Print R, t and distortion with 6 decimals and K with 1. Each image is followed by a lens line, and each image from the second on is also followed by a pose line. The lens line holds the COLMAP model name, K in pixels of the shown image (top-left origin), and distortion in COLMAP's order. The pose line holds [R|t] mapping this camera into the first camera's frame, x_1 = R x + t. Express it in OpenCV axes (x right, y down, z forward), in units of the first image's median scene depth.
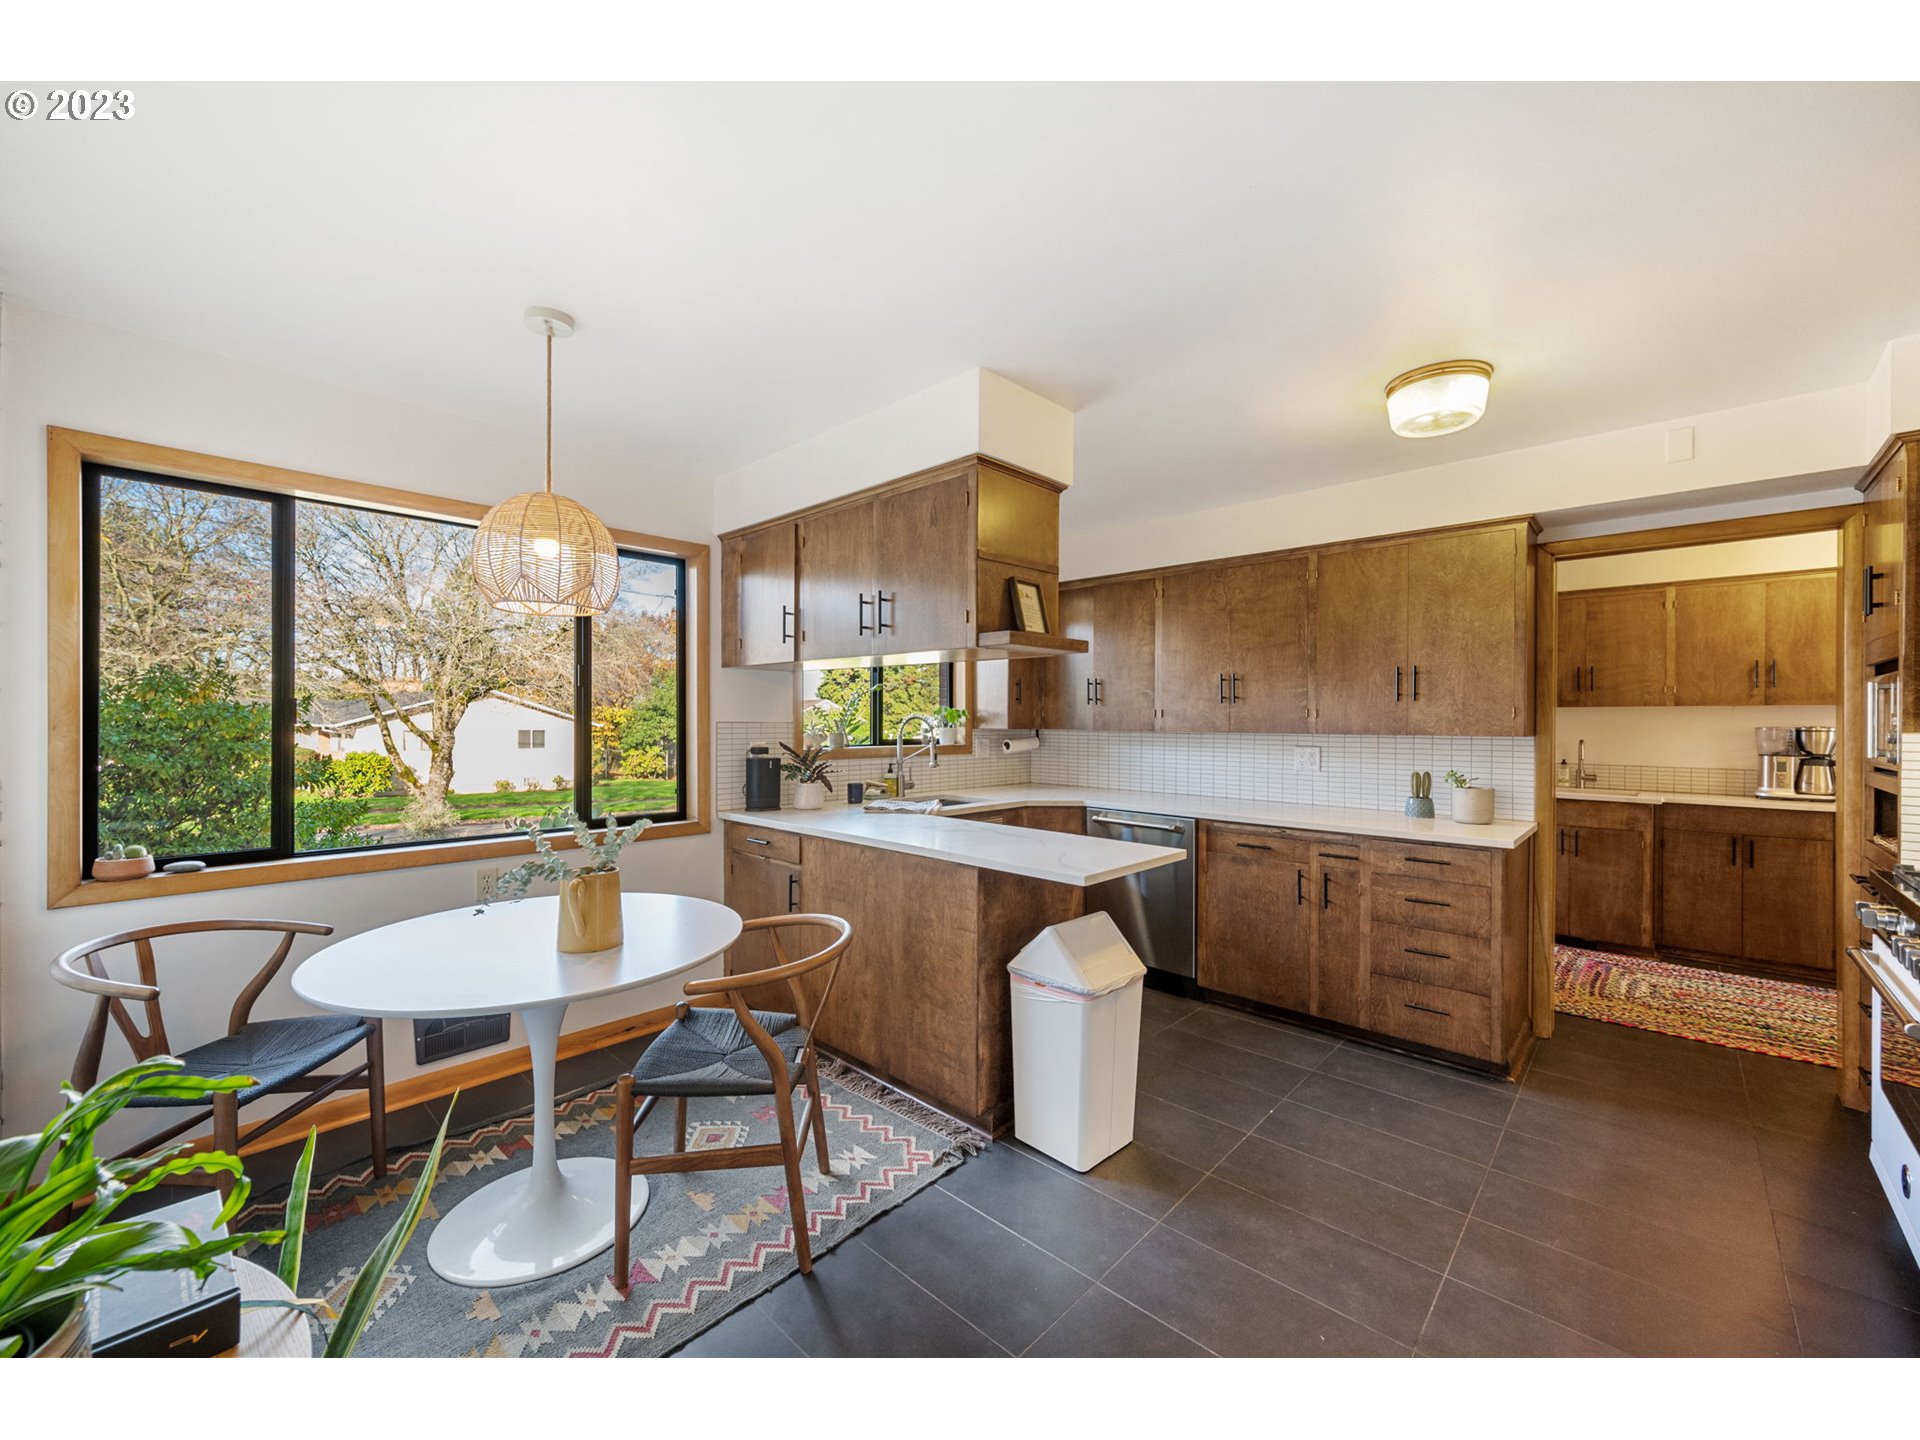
lens RADIAL K [[801.8, 0, 969.4], [0, 801.8, 717.1], [0, 0, 1]] dist [-0.000457, -0.000060]
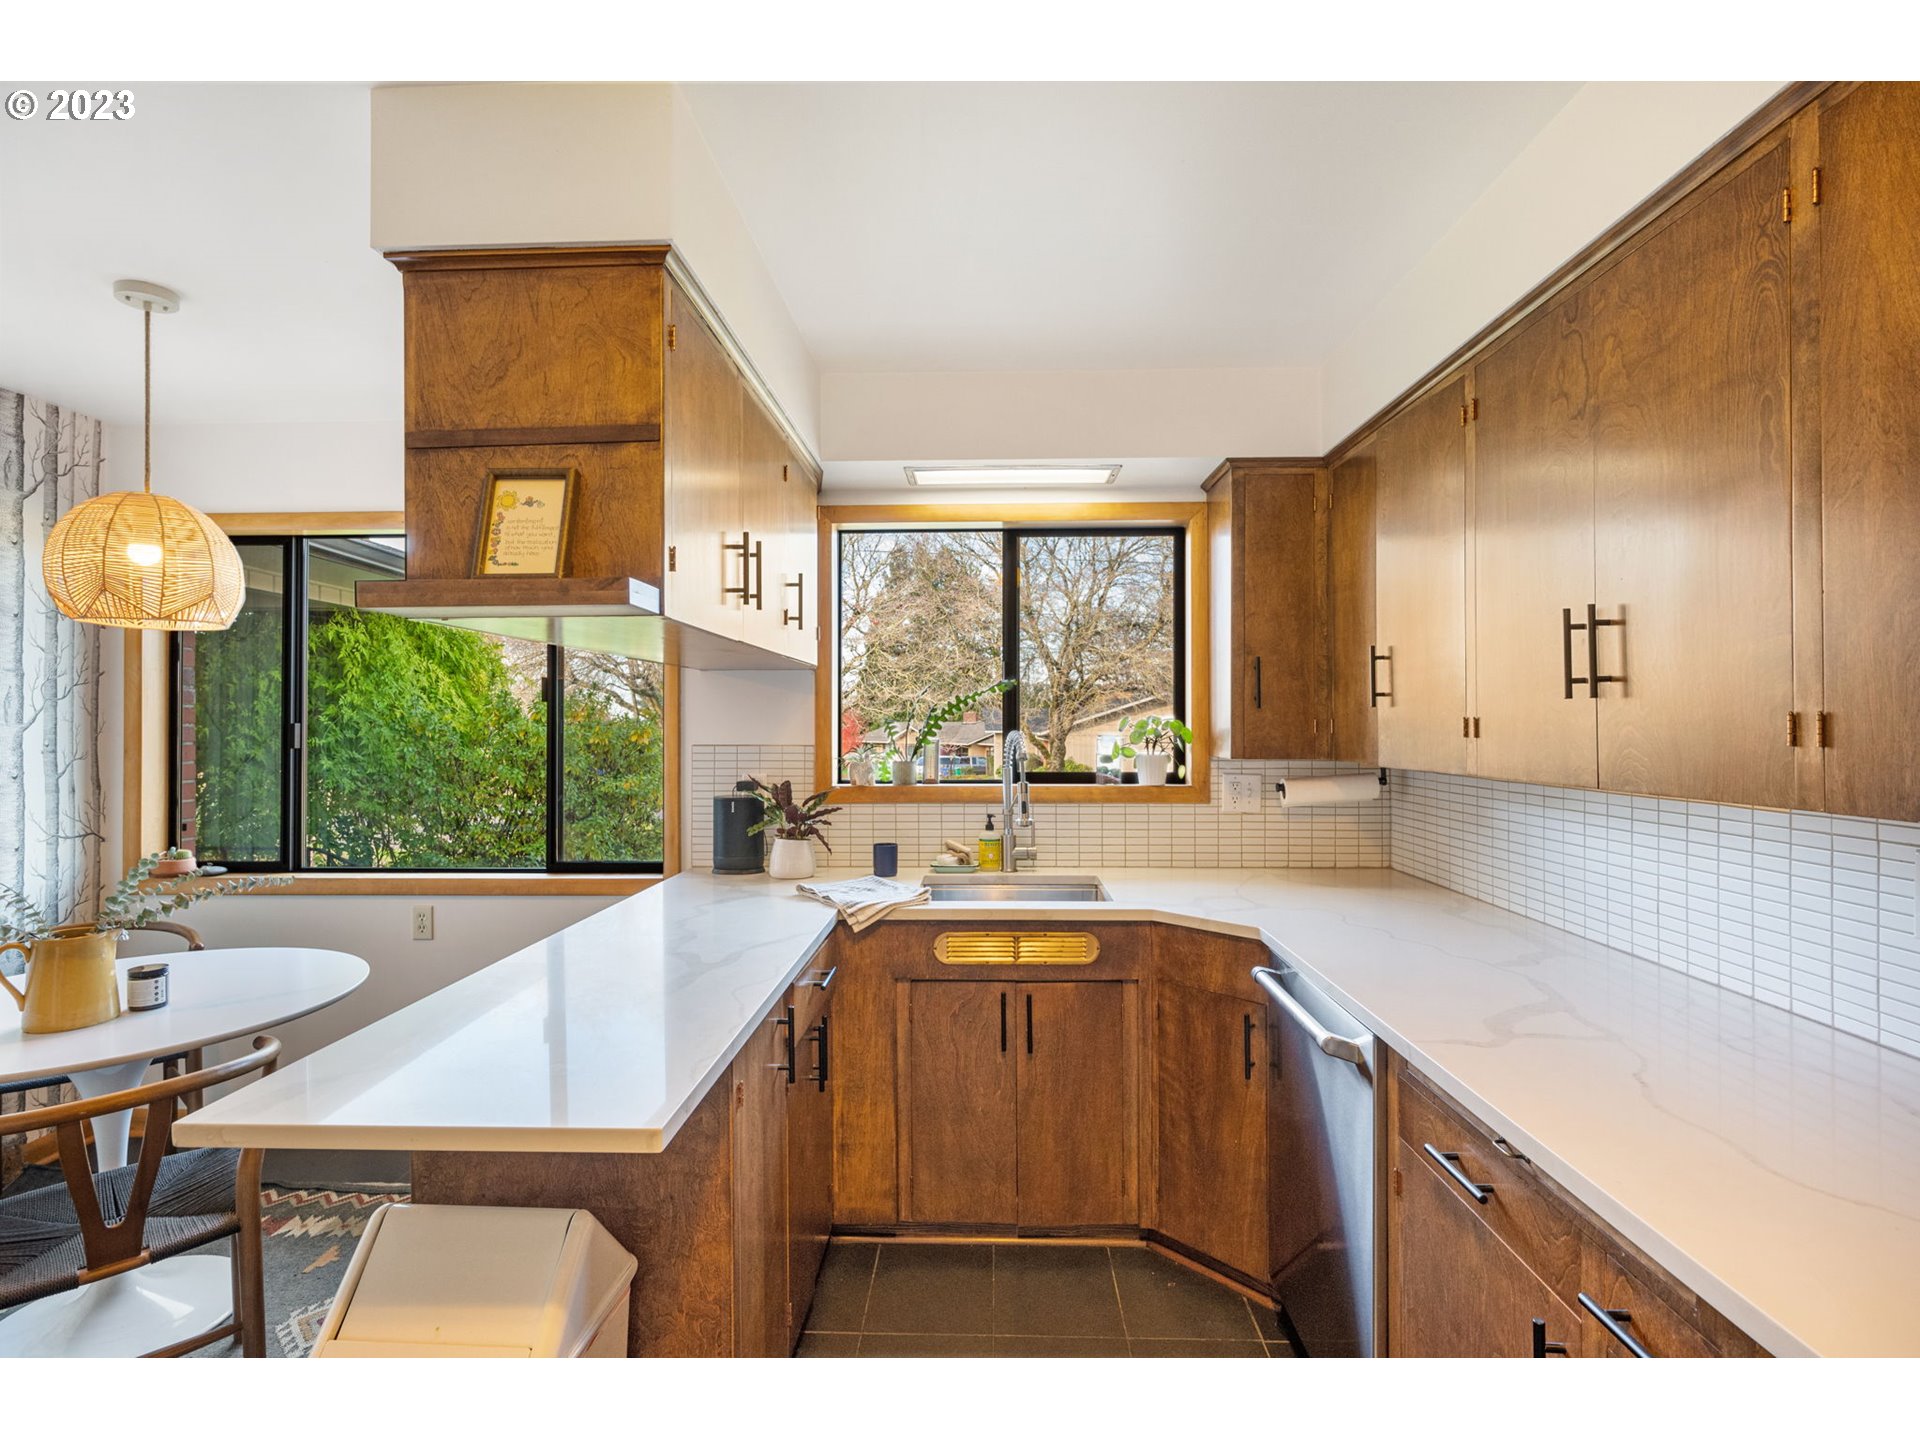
lens RADIAL K [[955.1, 0, 953.8], [0, 955.1, 708.9], [0, 0, 1]] dist [-0.000833, -0.000767]
pose [[0.641368, -0.022080, -0.766916, 0.433142], [0.007388, 0.999717, -0.022605, -0.004786], [0.767198, 0.008832, 0.641350, 0.524745]]
